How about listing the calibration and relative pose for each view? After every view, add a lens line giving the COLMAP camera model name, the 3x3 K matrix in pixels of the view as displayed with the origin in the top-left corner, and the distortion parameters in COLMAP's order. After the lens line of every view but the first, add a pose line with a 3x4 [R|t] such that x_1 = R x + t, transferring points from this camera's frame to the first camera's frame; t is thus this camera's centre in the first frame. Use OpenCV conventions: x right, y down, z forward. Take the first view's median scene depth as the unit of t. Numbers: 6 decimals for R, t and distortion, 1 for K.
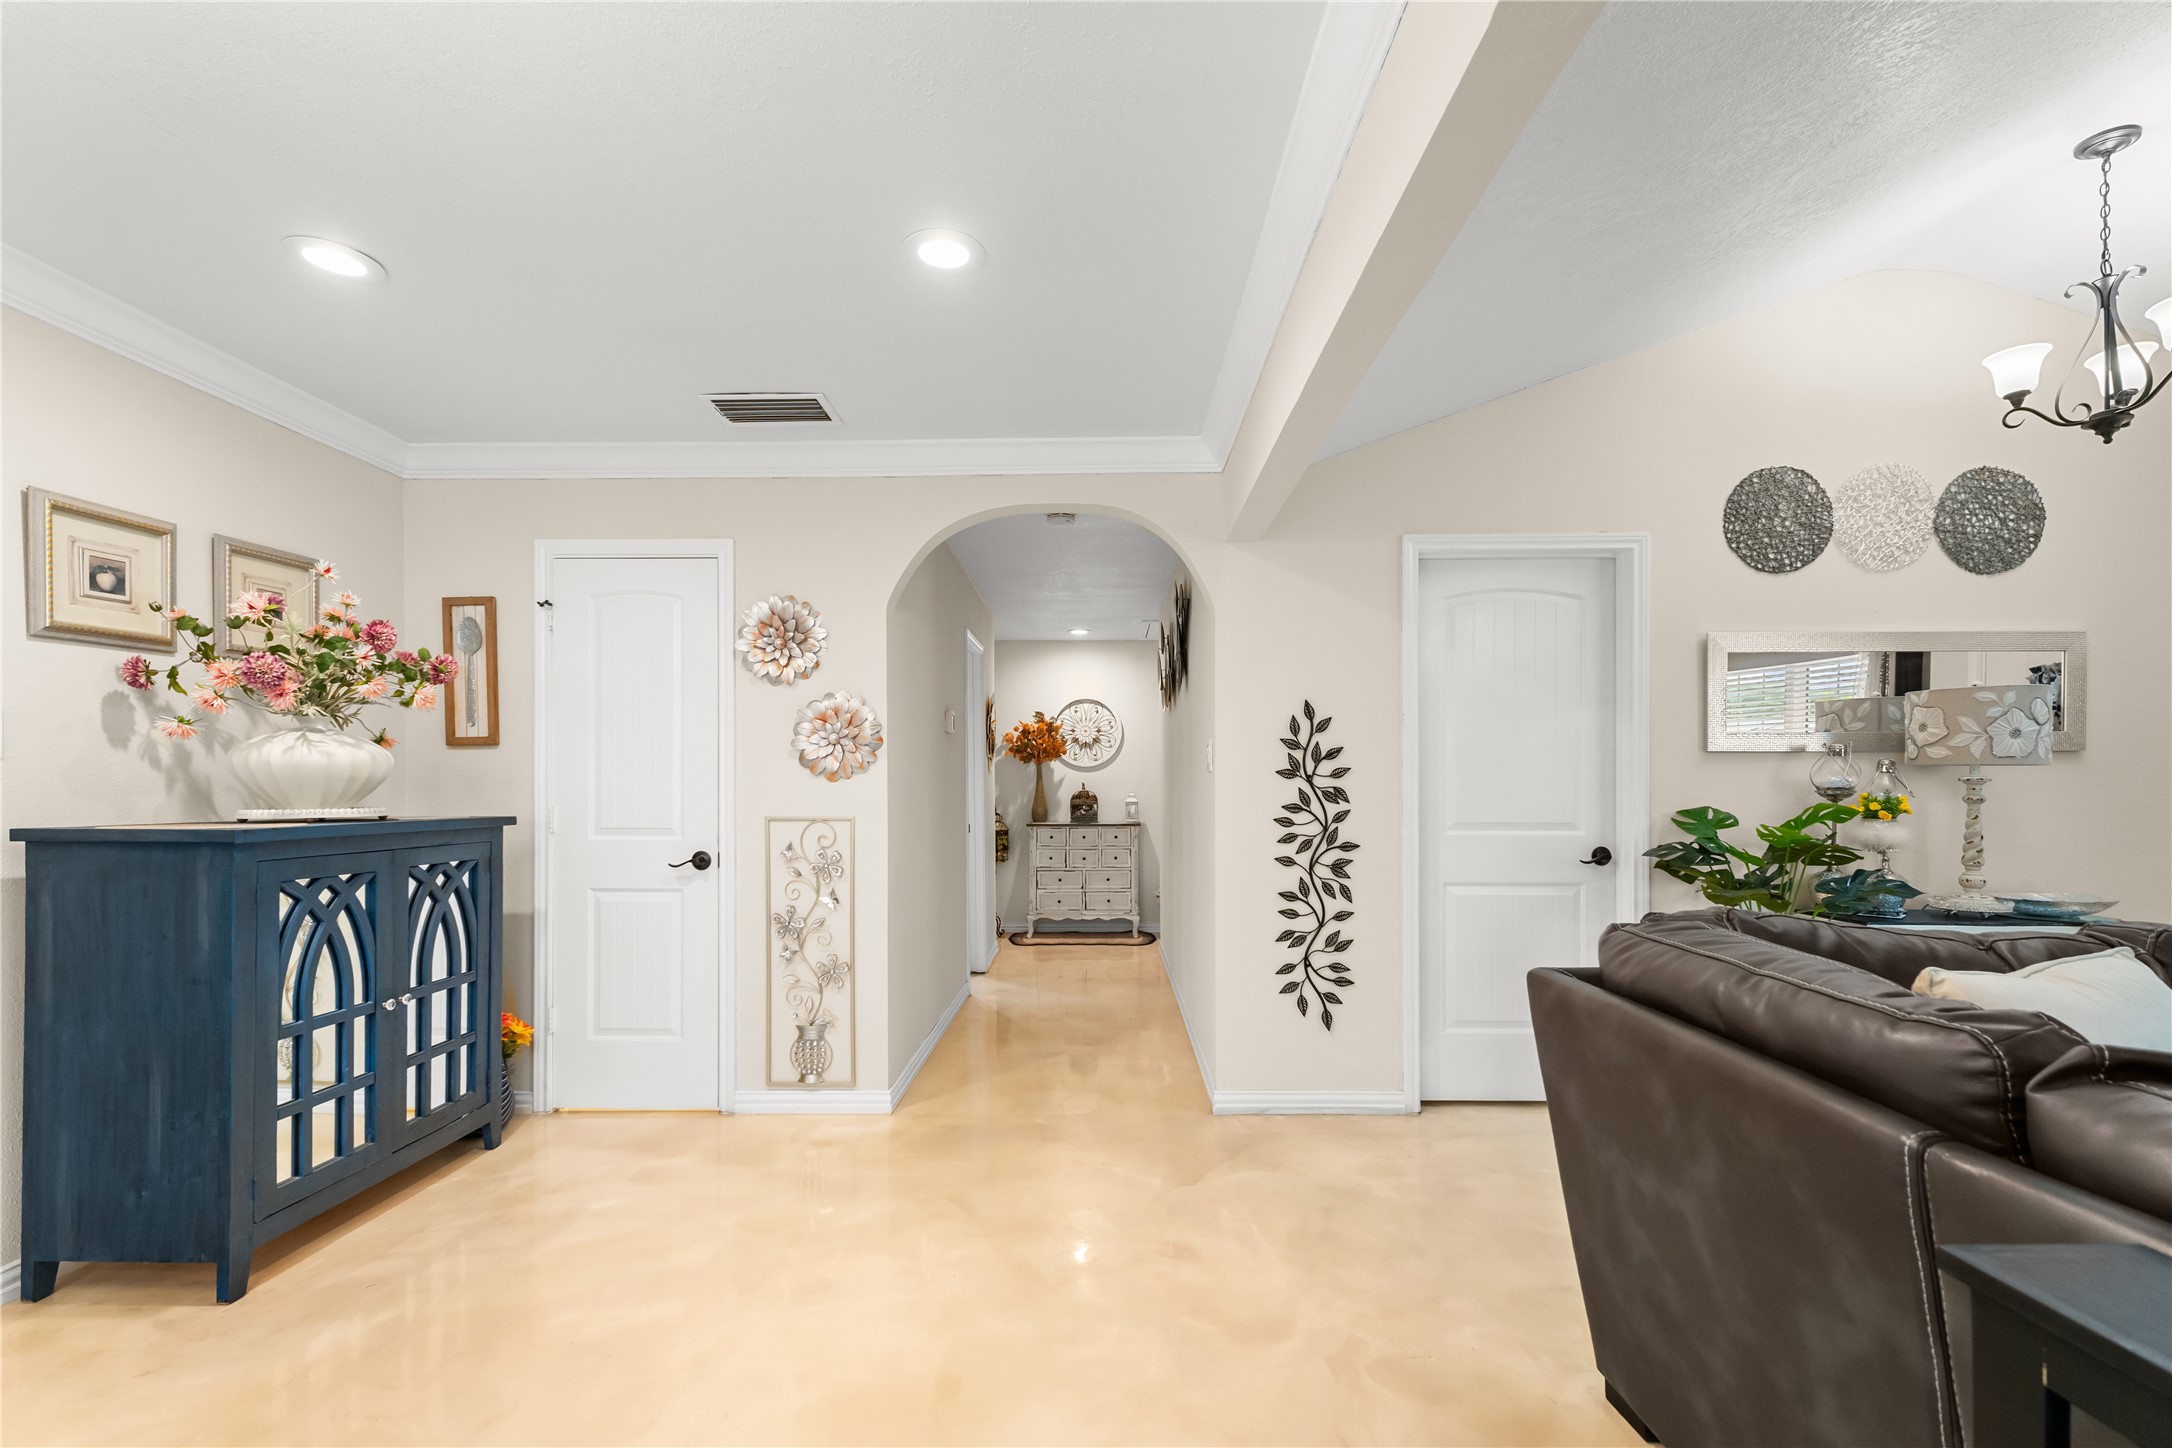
lens RADIAL K [[942.1, 0, 1056.1], [0, 942.1, 788.0], [0, 0, 1]] dist [0.004524, -0.000696]
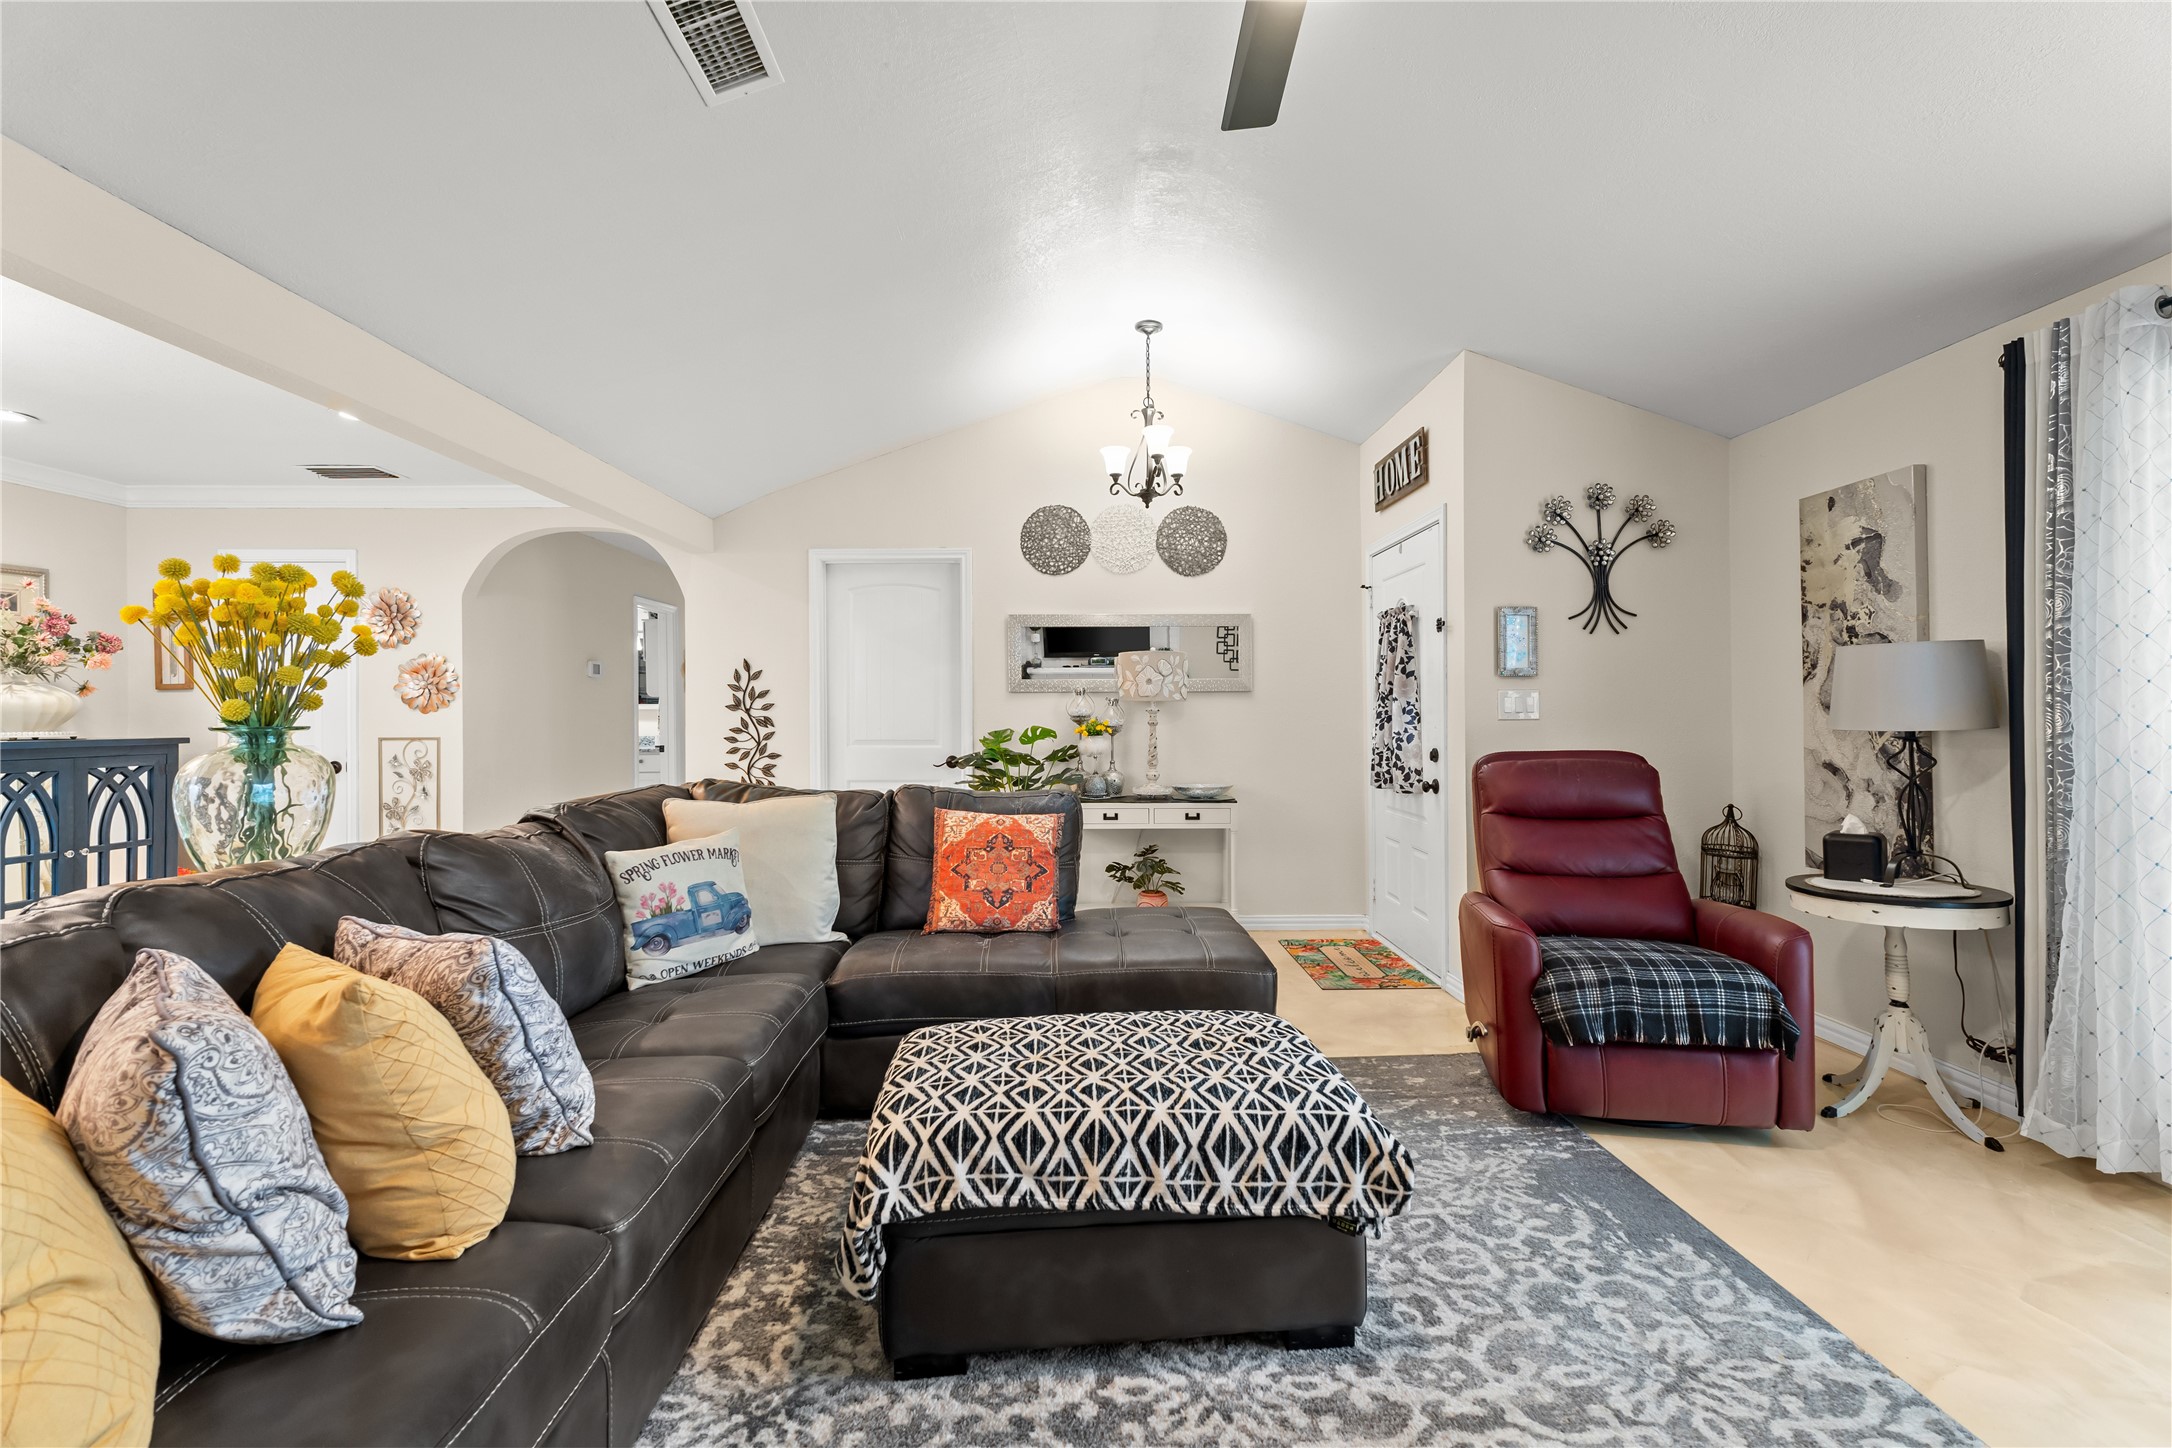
lens RADIAL K [[942.1, 0, 1087.2], [0, 942.1, 708.0], [0, 0, 1]] dist [0.004524, -0.000696]
pose [[0.999659, -0.002020, 0.026039, 0.769464], [0.002223, 0.999967, -0.007767, -0.001507], [-0.026023, 0.007822, 0.999631, -0.511681]]
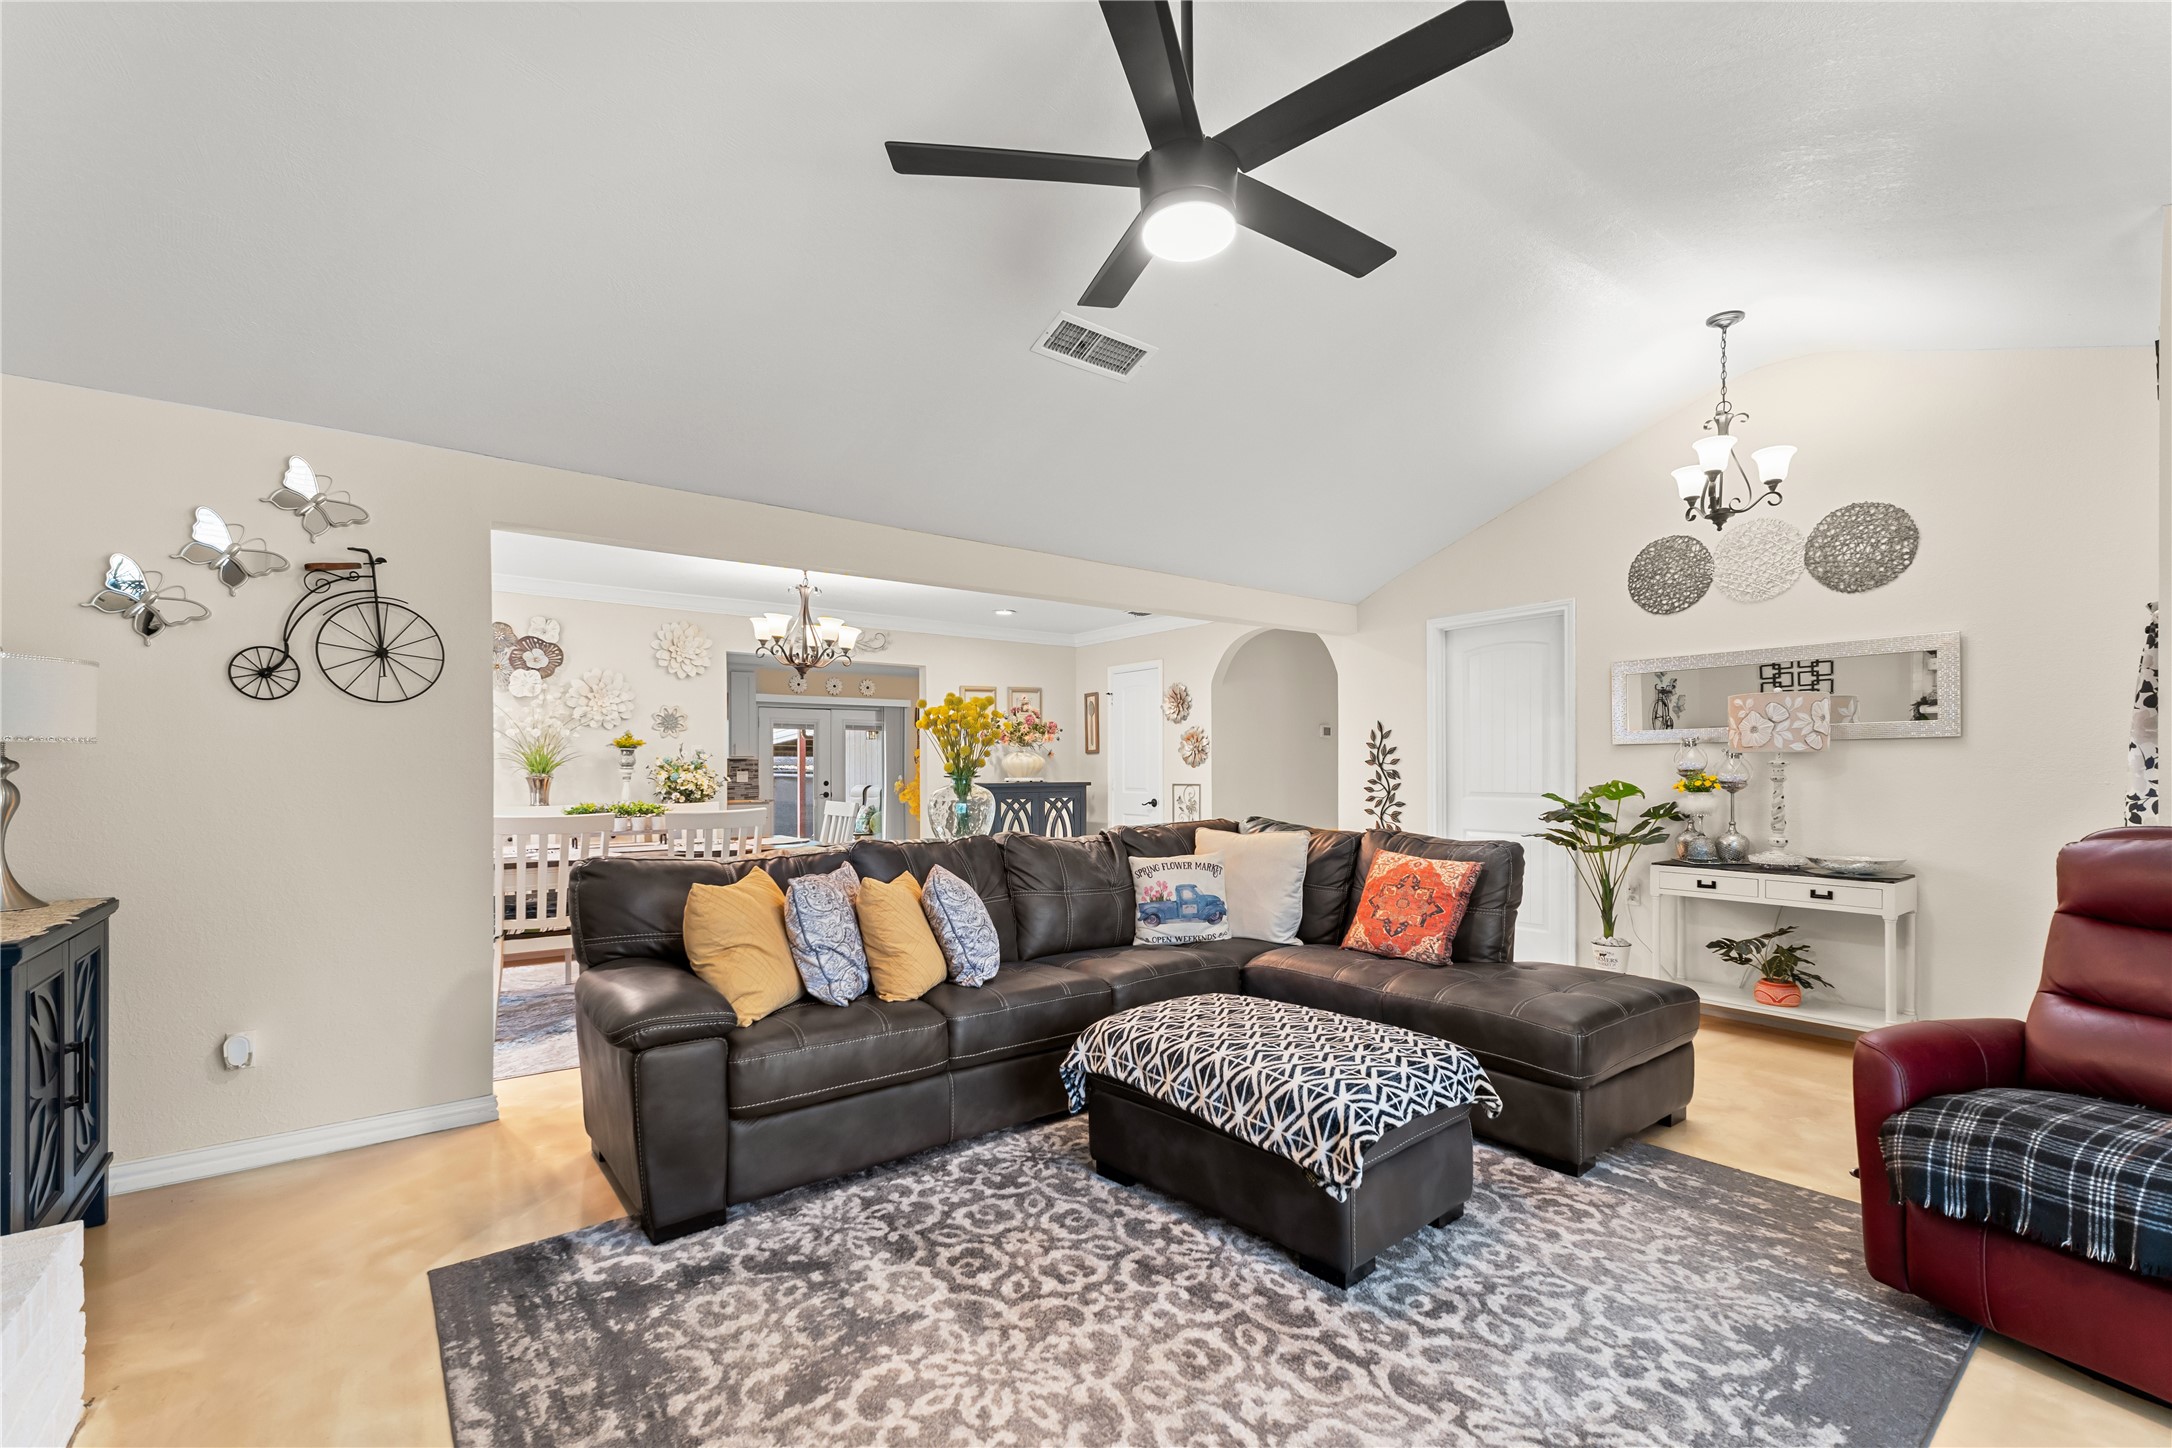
lens RADIAL K [[942.1, 0, 1072.4], [0, 942.1, 775.3], [0, 0, 1]] dist [0.004524, -0.000696]
pose [[0.597489, 0.003539, -0.801869, 1.338239], [0.002721, 0.999976, 0.006441, -0.003798], [0.801872, -0.006030, 0.597465, -0.515759]]
